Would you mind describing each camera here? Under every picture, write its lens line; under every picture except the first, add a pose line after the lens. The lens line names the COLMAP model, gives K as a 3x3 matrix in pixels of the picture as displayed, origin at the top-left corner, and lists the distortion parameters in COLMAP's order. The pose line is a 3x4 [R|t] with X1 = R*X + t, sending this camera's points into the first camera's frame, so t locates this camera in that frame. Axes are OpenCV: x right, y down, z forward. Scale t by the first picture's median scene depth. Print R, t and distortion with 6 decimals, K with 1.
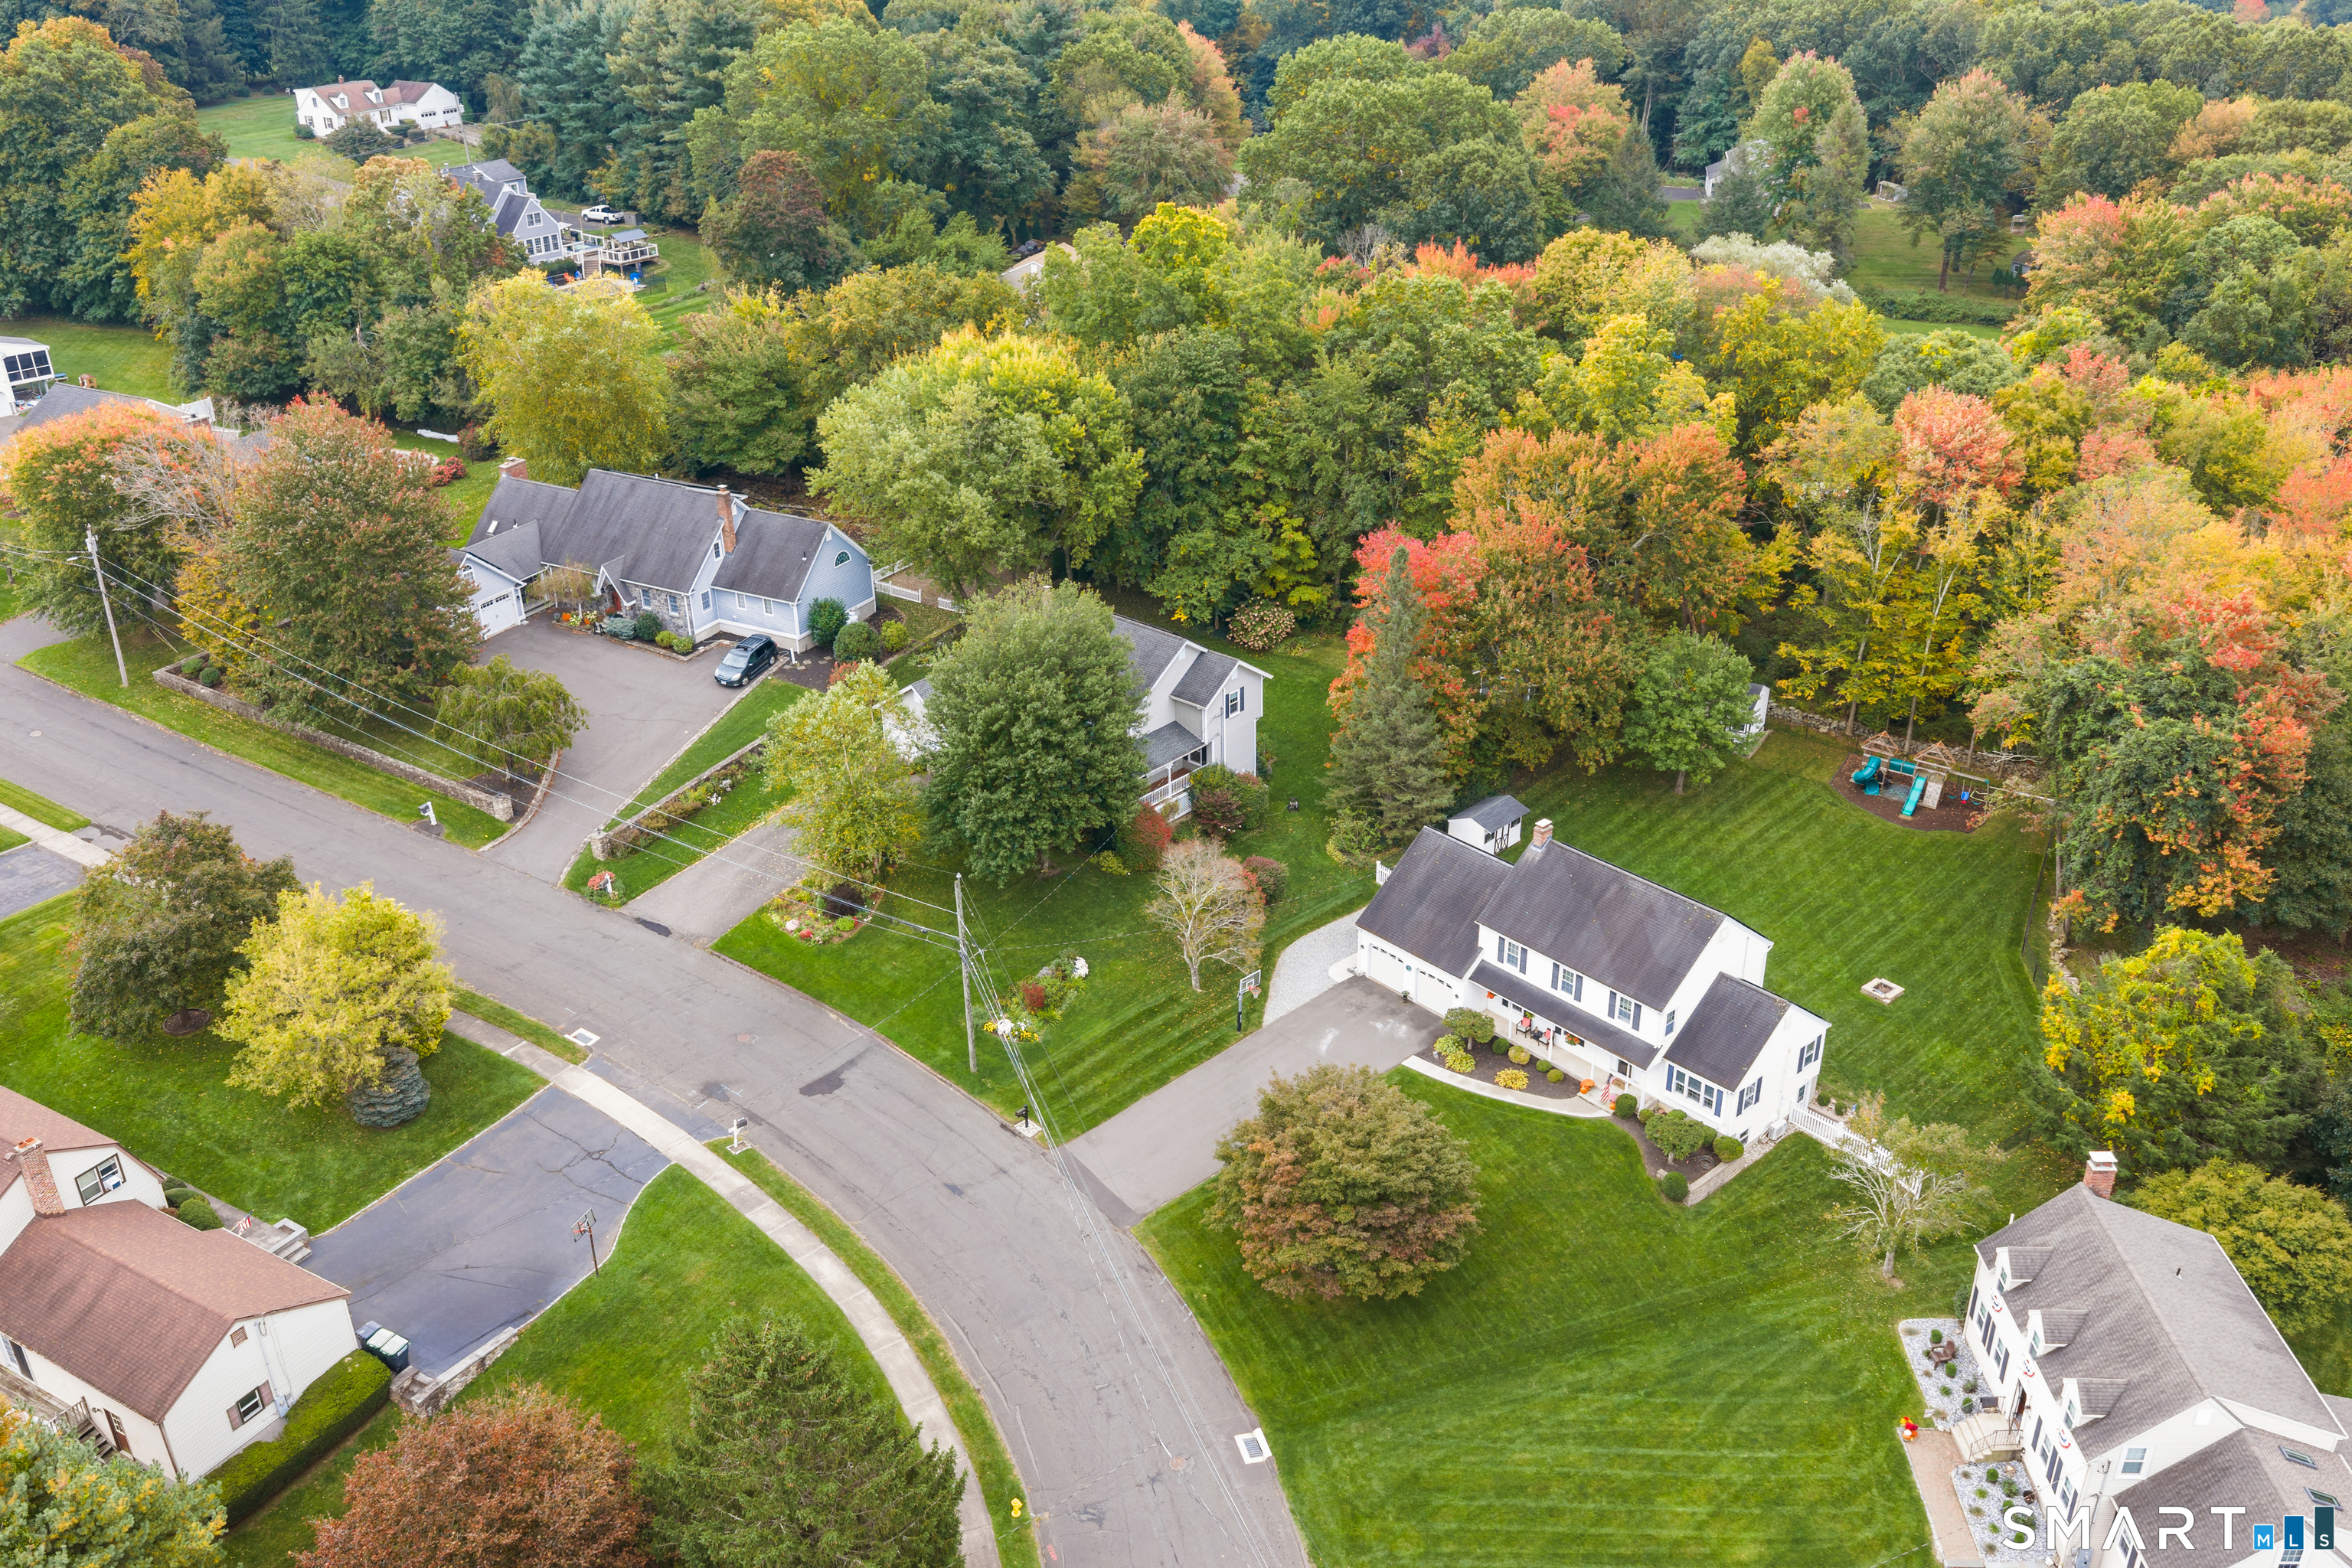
lens RADIAL K [[1872.9, 0, 1199.6], [0, 1872.9, 839.5], [0, 0, 1]] dist [0.012927, -0.001321]
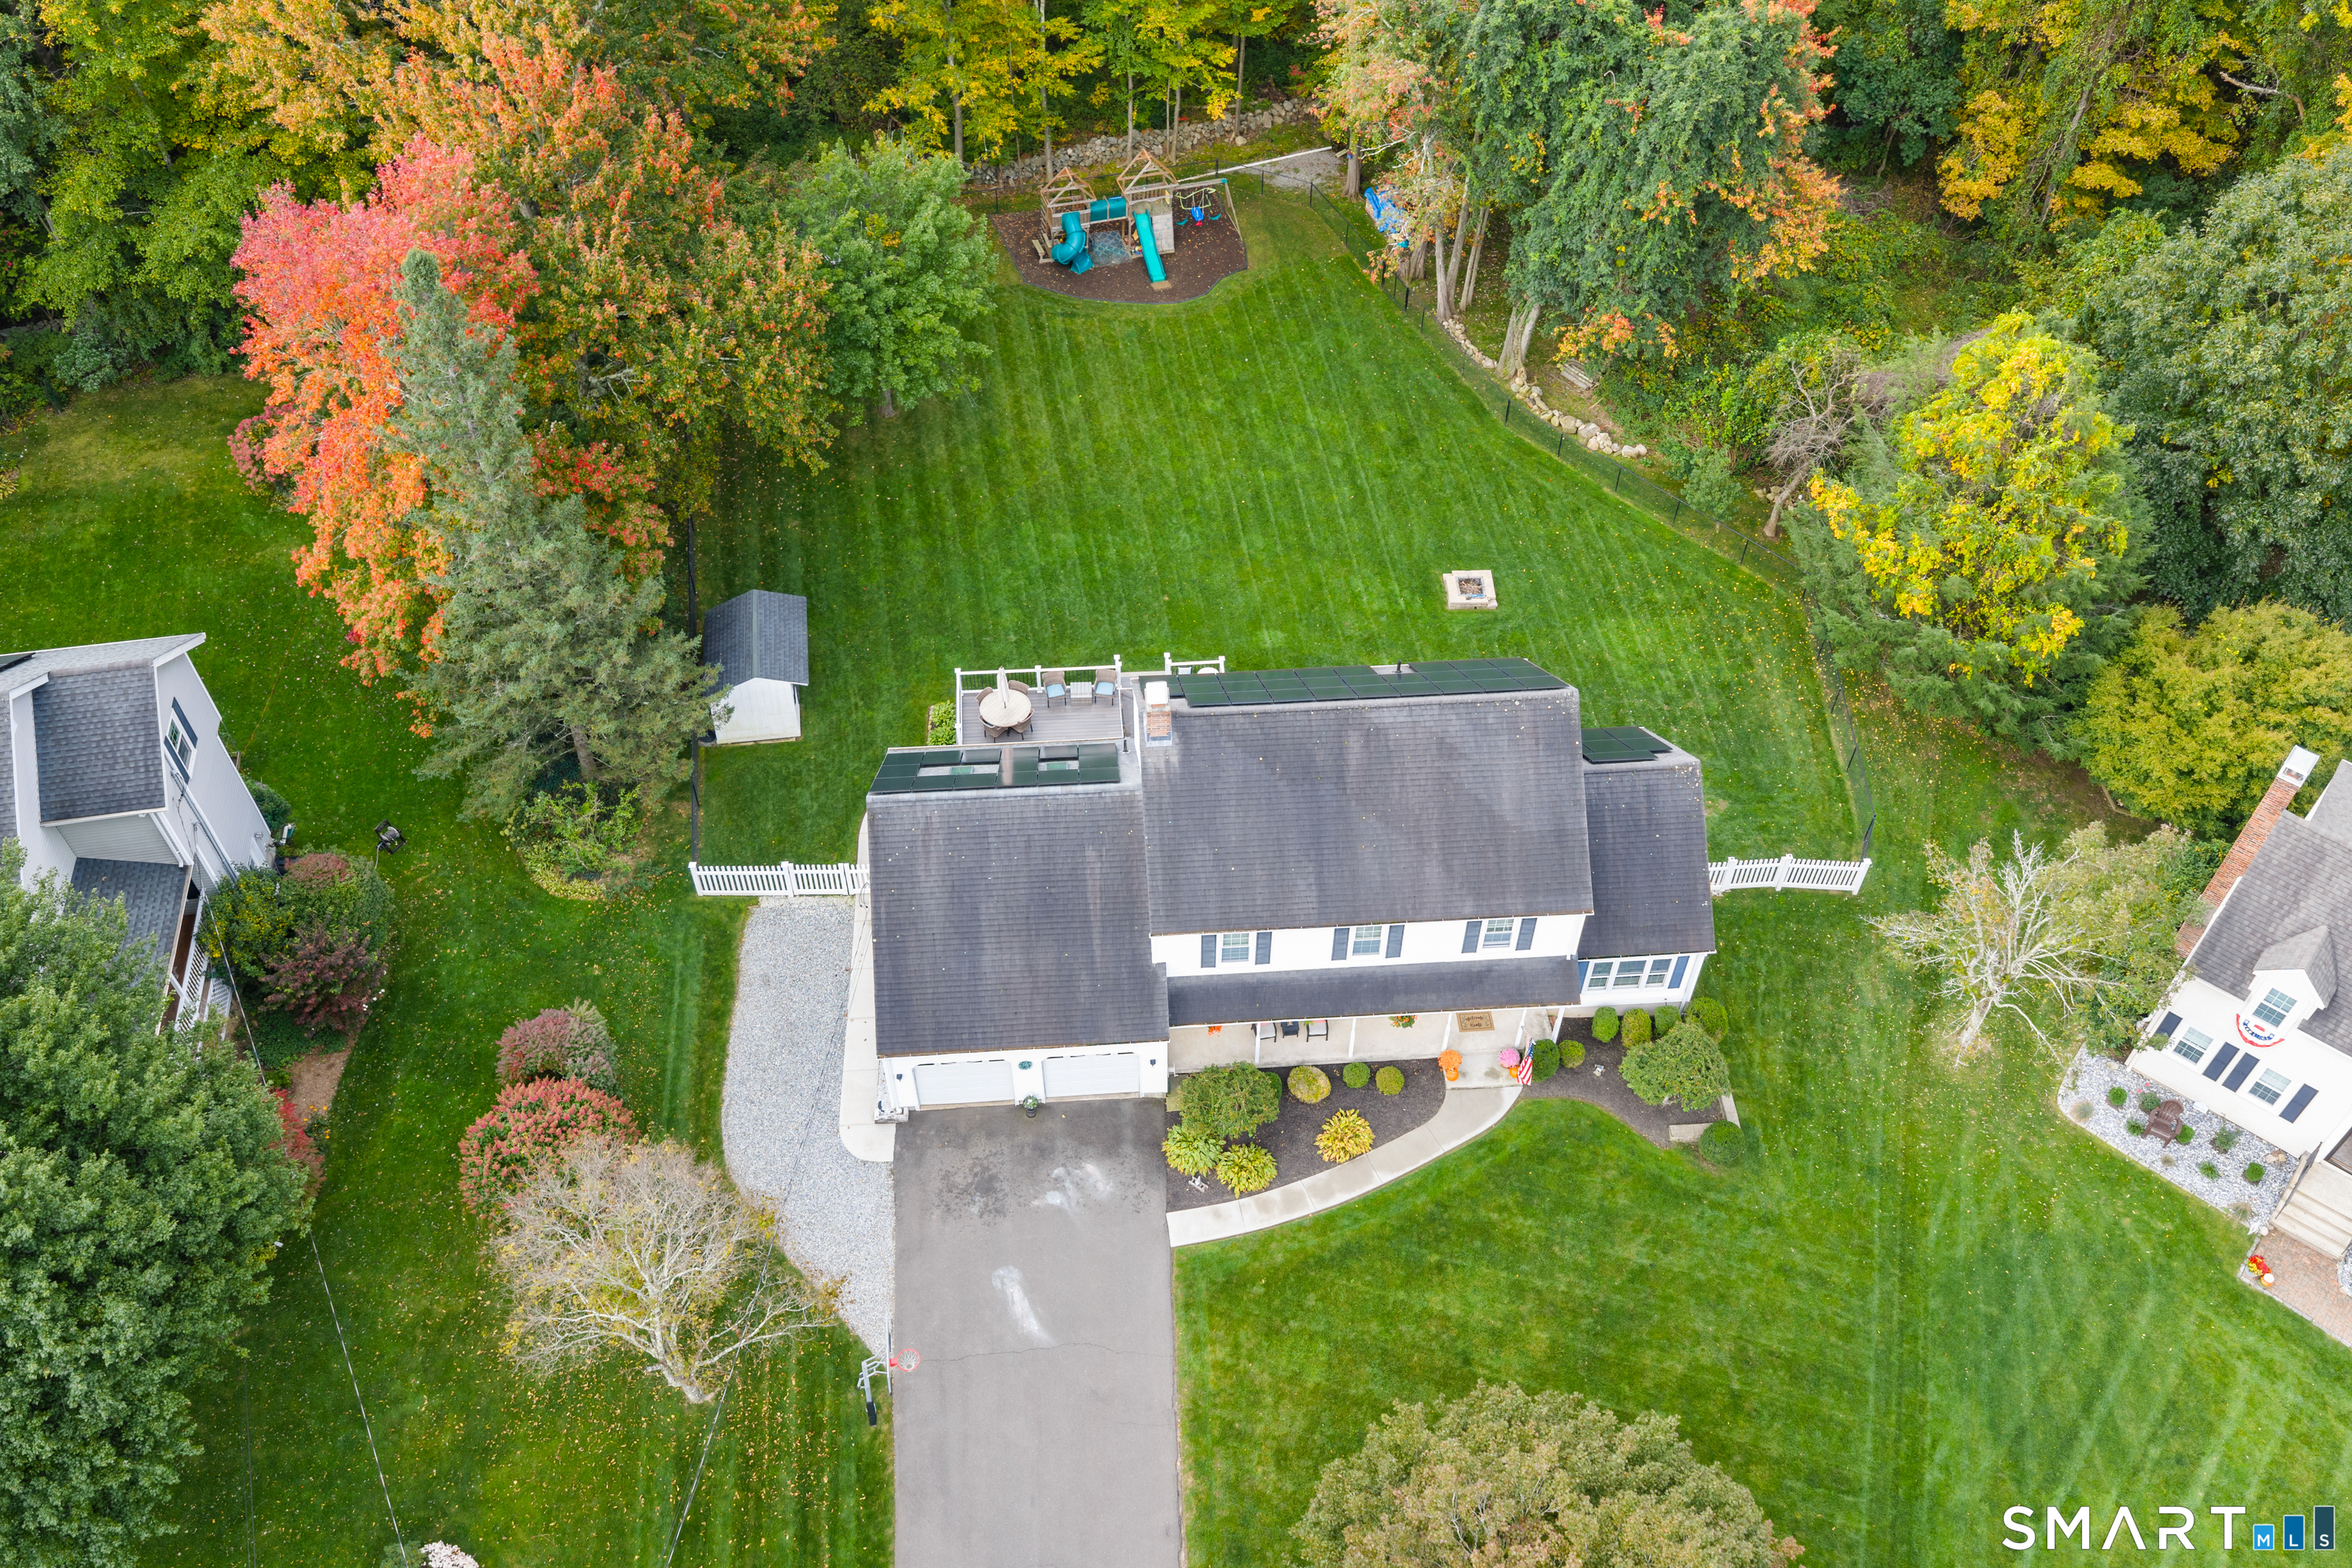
lens RADIAL K [[1935.4, 0, 1176.0], [0, 1935.4, 784.0], [0, 0, 1]] dist [0.016193, -0.014449]
pose [[0.619847, -0.577625, 0.531168, -0.095429], [0.368601, 0.811881, 0.452750, -0.214065], [-0.692765, -0.084847, 0.716155, 0.619431]]
